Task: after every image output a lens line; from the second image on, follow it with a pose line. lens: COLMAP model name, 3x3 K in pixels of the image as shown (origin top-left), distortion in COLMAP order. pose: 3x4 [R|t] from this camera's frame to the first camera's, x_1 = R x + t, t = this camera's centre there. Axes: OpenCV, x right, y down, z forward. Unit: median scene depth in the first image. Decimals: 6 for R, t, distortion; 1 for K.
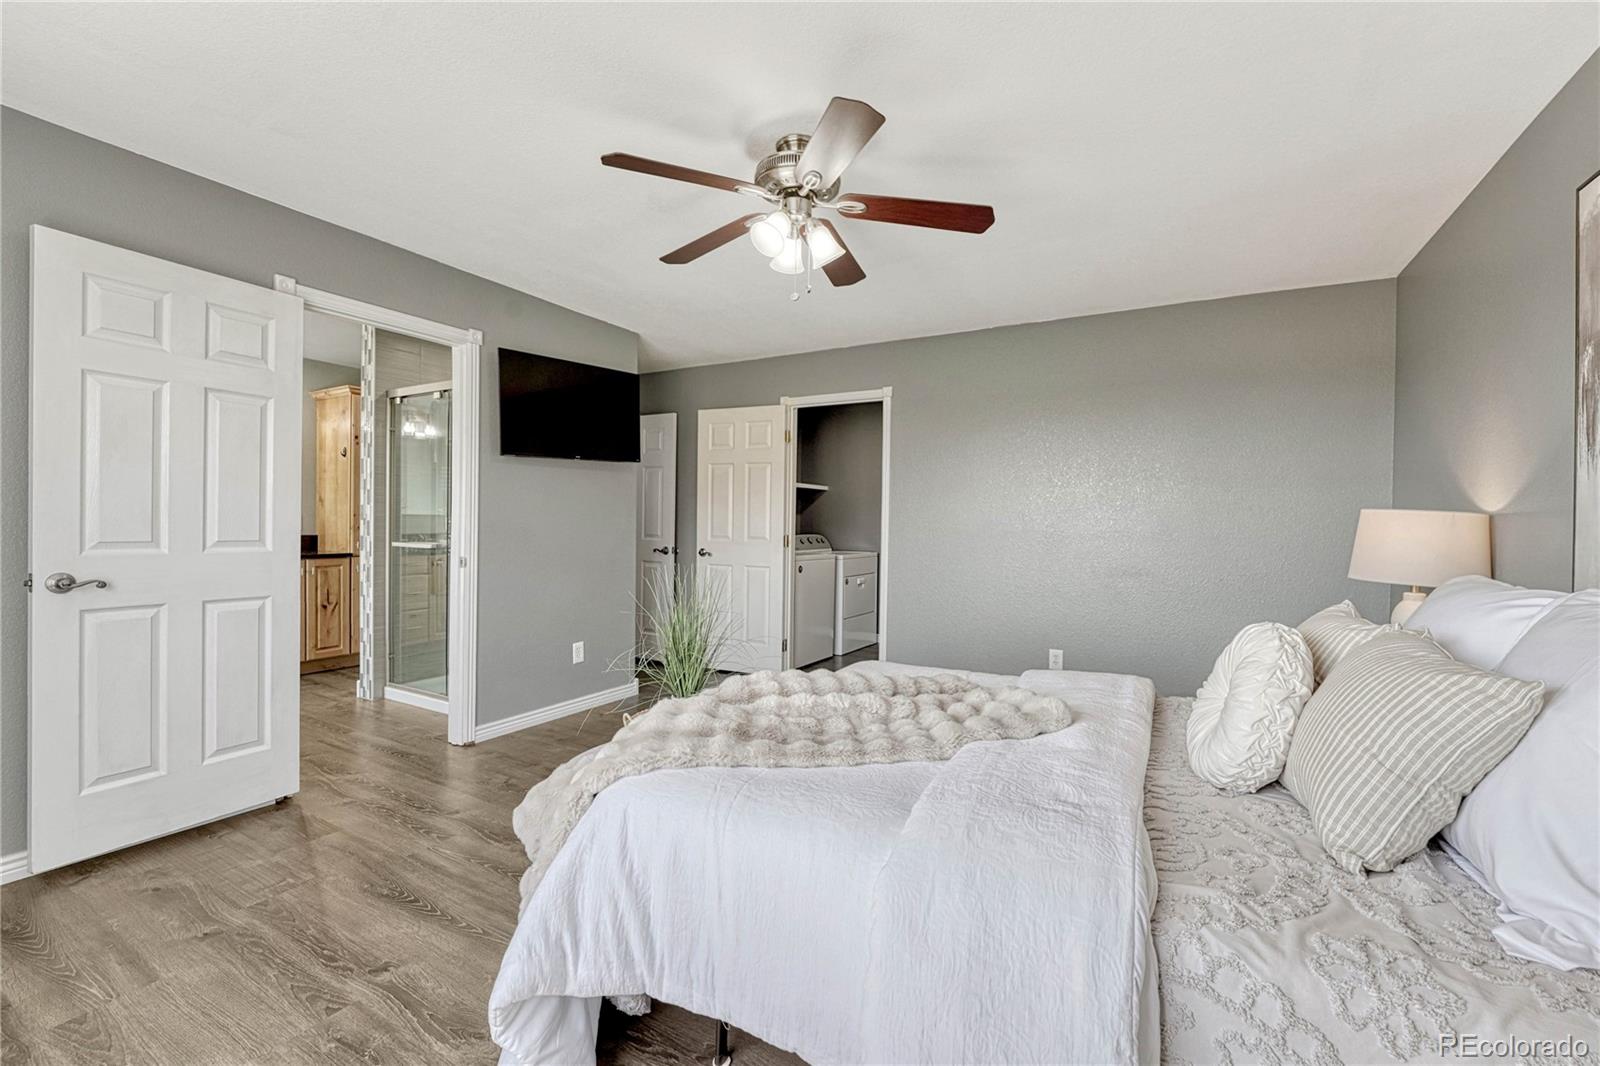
lens RADIAL K [[672.6, 0, 794.5], [0, 672.6, 528.0], [0, 0, 1]] dist [-0.006691, 0.000113]
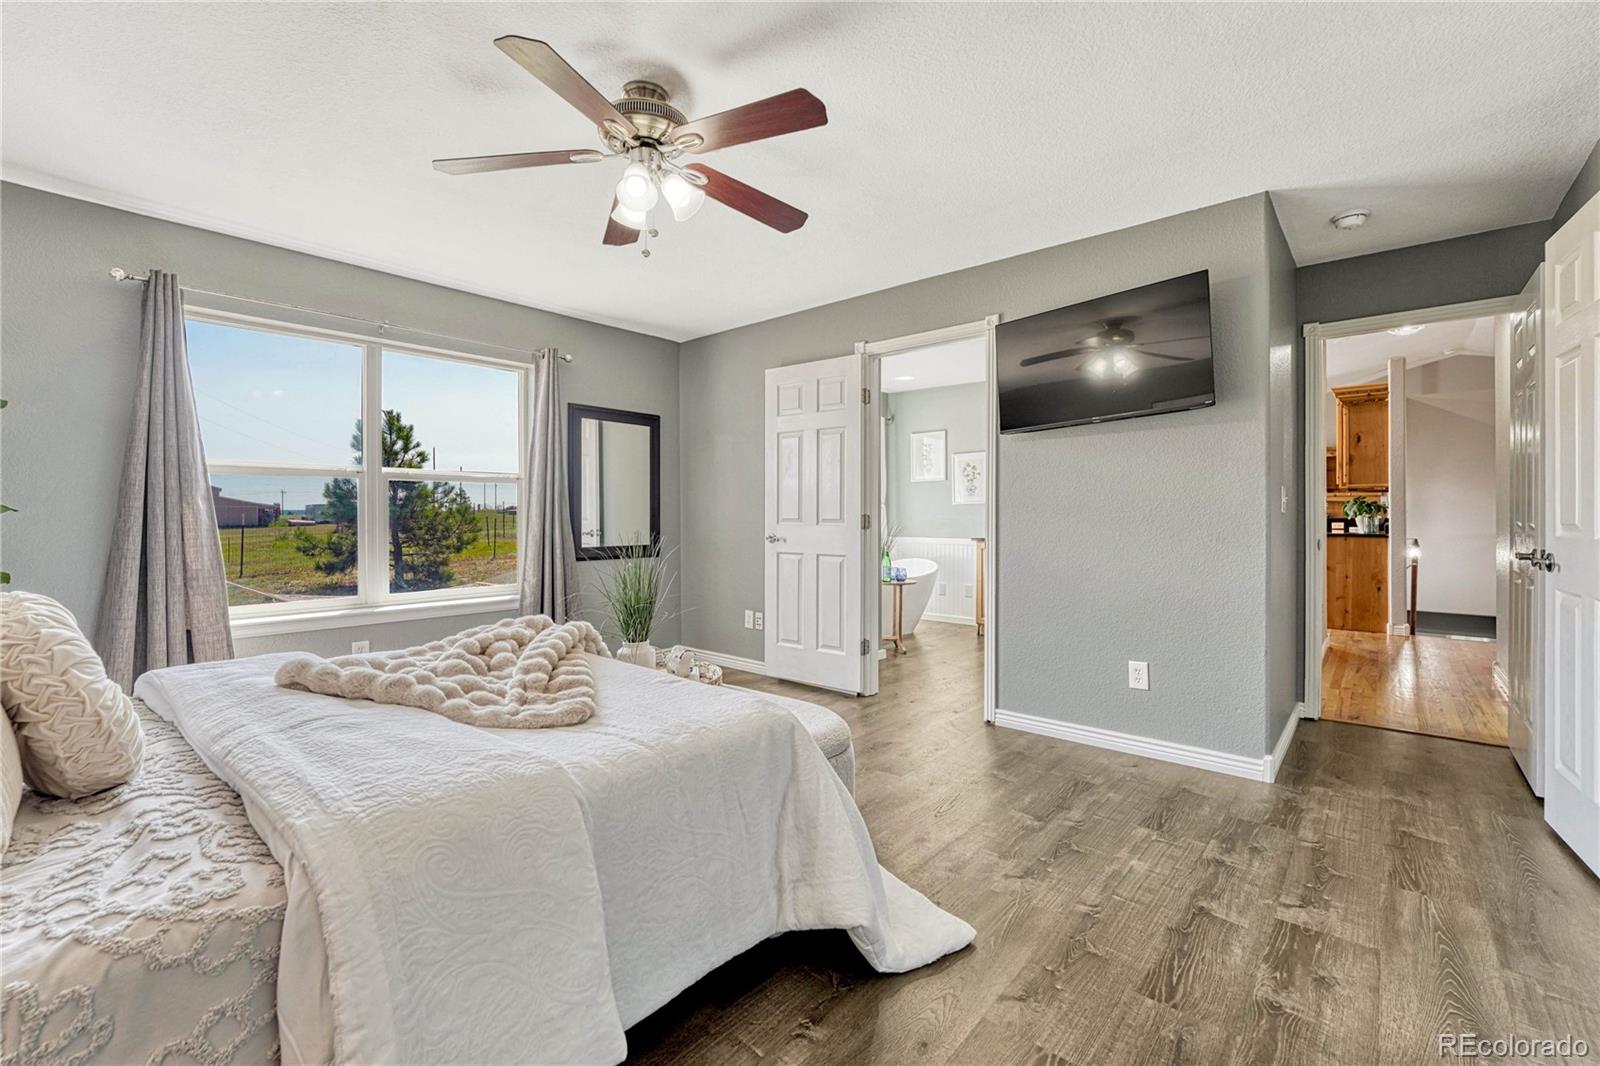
lens RADIAL K [[672.6, 0, 796.9], [0, 672.6, 524.9], [0, 0, 1]] dist [-0.006691, 0.000113]
pose [[-0.203592, -0.007069, -0.979030, 0.547097], [-0.009781, 0.999939, -0.005186, 0.029581], [0.979007, 0.008520, -0.203648, 0.879025]]
